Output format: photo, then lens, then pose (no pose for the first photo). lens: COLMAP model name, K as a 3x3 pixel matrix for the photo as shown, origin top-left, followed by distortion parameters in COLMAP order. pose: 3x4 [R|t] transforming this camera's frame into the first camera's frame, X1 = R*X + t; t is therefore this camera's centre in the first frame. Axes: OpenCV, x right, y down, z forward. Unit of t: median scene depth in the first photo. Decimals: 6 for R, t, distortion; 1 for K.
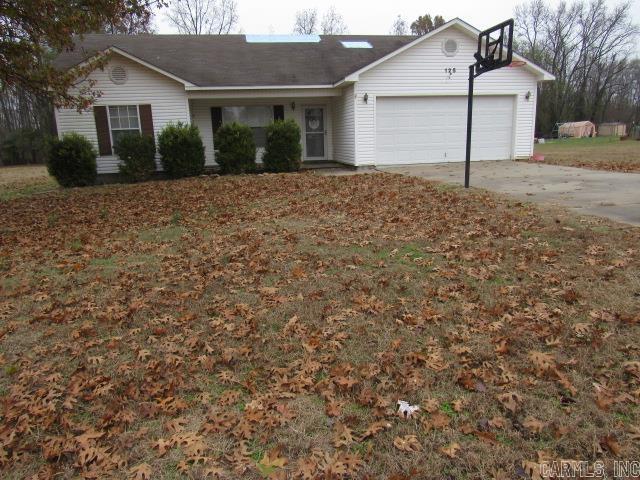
lens RADIAL K [[460.4, 0, 318.9], [0, 460.4, 240.3], [0, 0, 1]] dist [-0.028069, 0.008908]
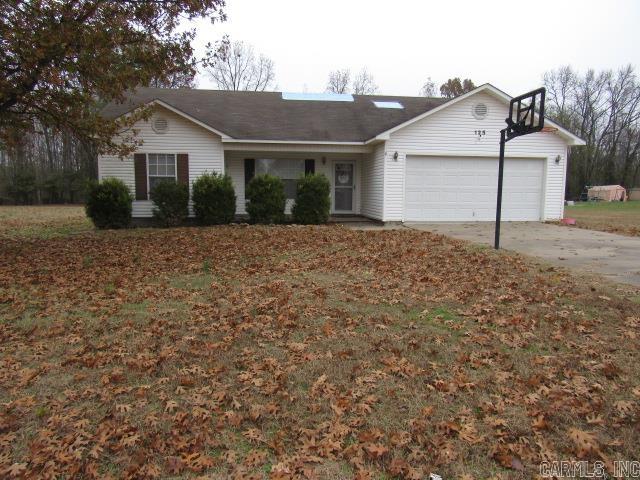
lens RADIAL K [[460.4, 0, 318.9], [0, 460.4, 239.6], [0, 0, 1]] dist [-0.028069, 0.008908]
pose [[0.997479, 0.046792, -0.053355, -0.009037], [-0.052495, 0.992427, -0.111052, -0.005069], [0.047755, 0.113573, 0.992381, -0.003885]]
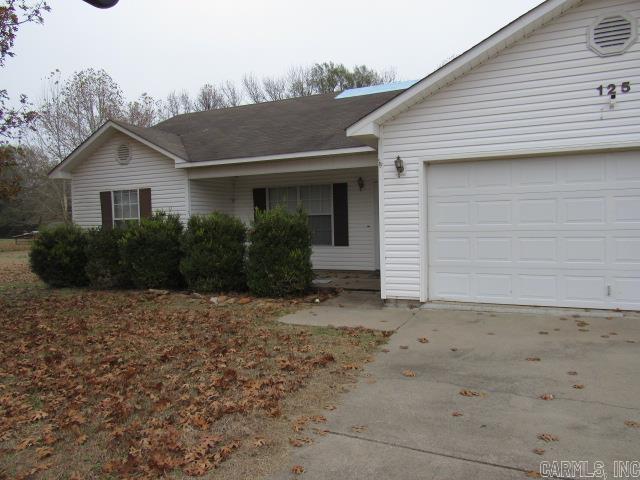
lens RADIAL K [[460.4, 0, 319.4], [0, 460.4, 238.3], [0, 0, 1]] dist [-0.028069, 0.008908]
pose [[0.814285, 0.038719, -0.579172, 0.594031], [-0.129738, 0.984671, -0.116577, -0.303185], [0.565780, 0.170067, 0.806827, 1.041726]]
